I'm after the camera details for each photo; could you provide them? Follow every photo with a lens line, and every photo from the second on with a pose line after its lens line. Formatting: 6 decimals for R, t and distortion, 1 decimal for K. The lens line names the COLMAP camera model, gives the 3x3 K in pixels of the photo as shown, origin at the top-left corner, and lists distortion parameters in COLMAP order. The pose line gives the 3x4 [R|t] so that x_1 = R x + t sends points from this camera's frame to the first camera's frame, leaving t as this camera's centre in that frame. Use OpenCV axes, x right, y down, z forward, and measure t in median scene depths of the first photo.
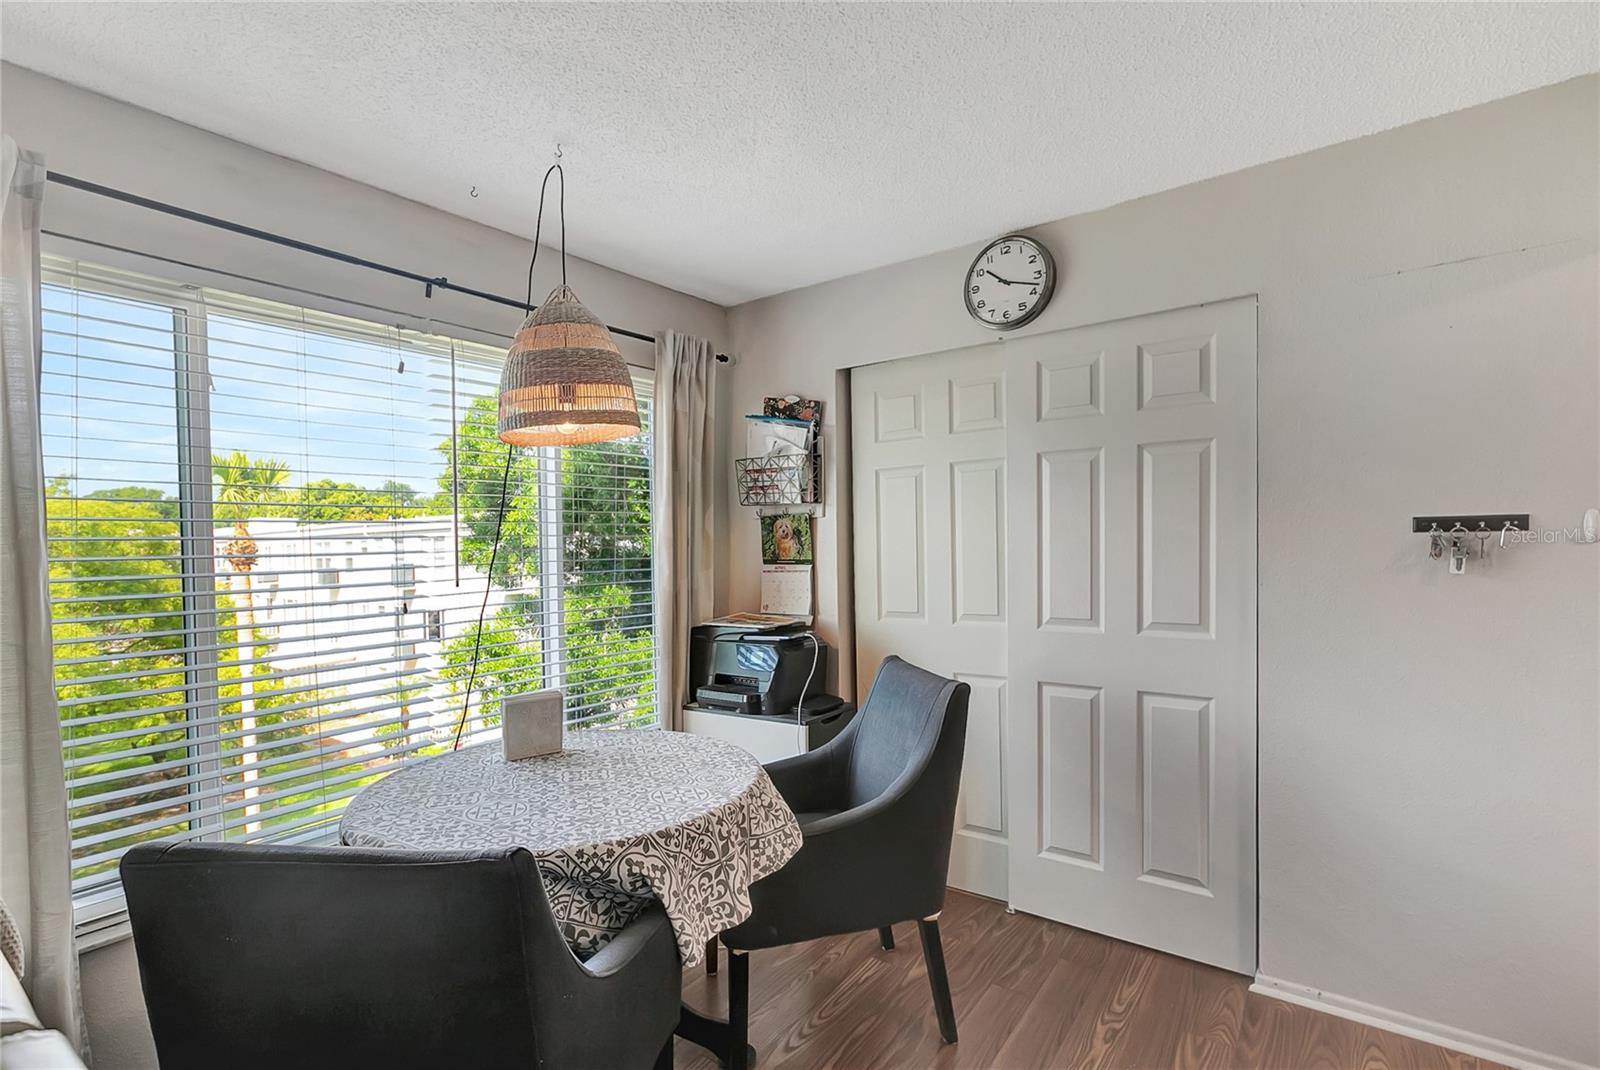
lens RADIAL K [[730.3, 0, 747.6], [0, 730.3, 582.6], [0, 0, 1]] dist [0.000627, 0.000645]
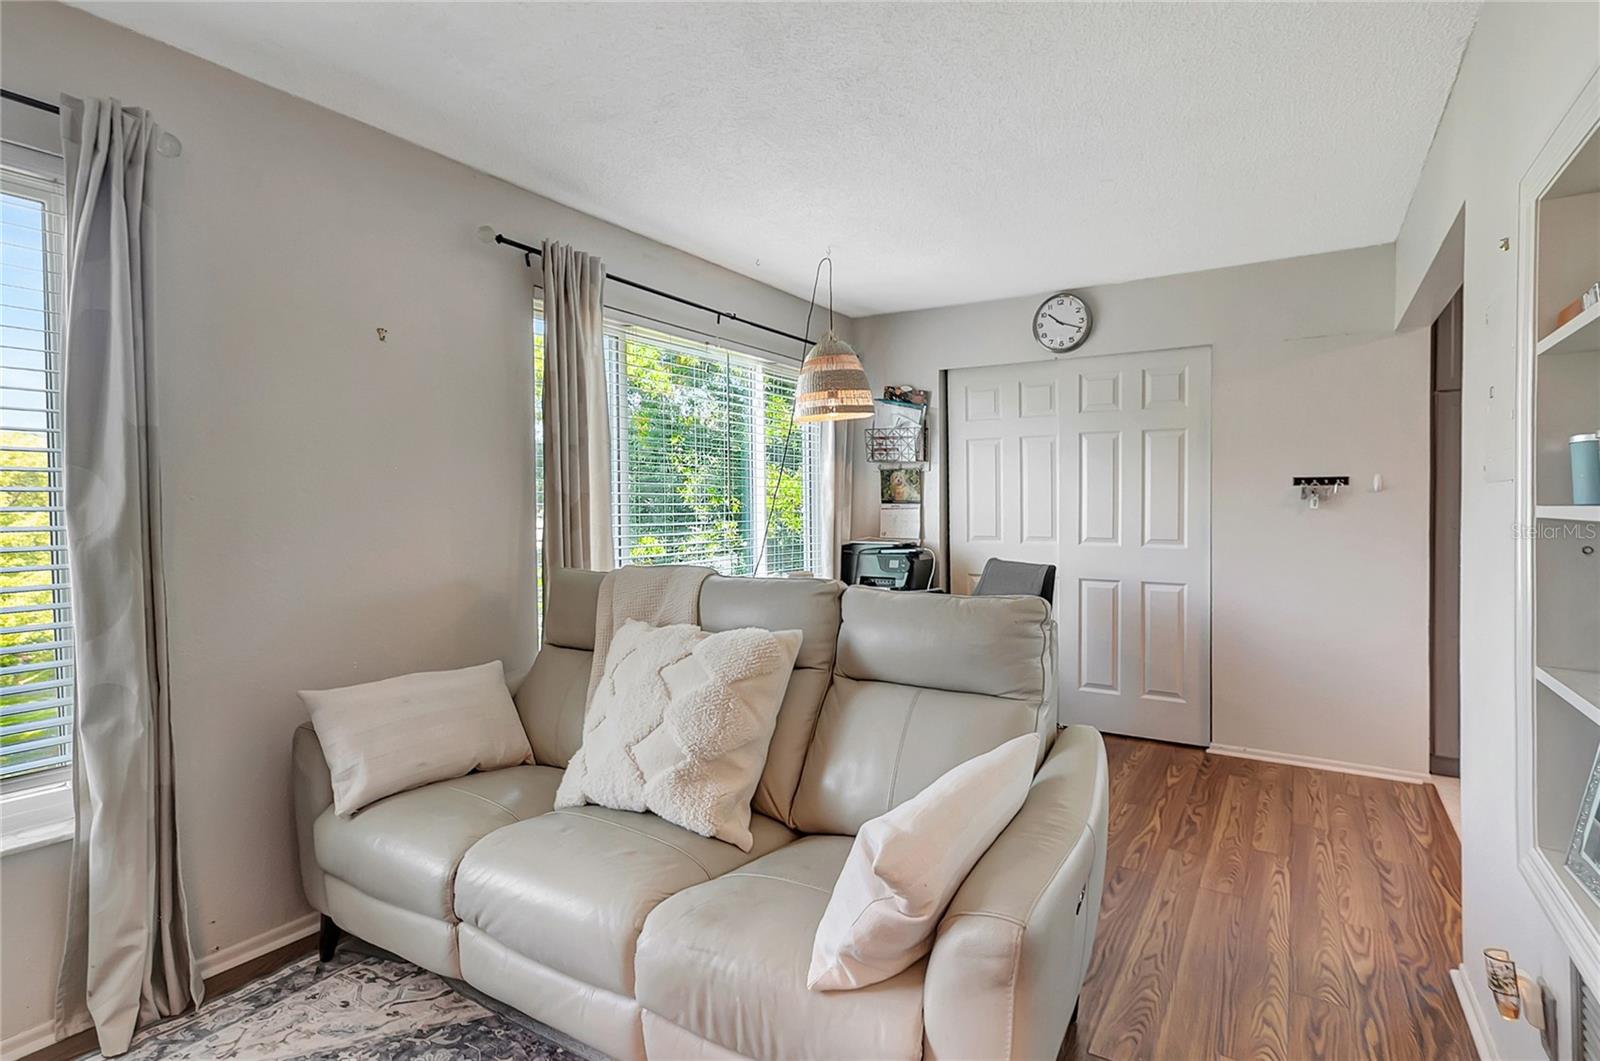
lens RADIAL K [[742.8, 0, 800.0], [0, 742.8, 530.5], [0, 0, 1]] dist [0.018637, -0.000199]
pose [[0.994271, 0.018382, 0.105298, -0.329329], [-0.016472, 0.999684, -0.018976, 0.065156], [-0.105614, 0.017133, 0.994260, -0.472997]]
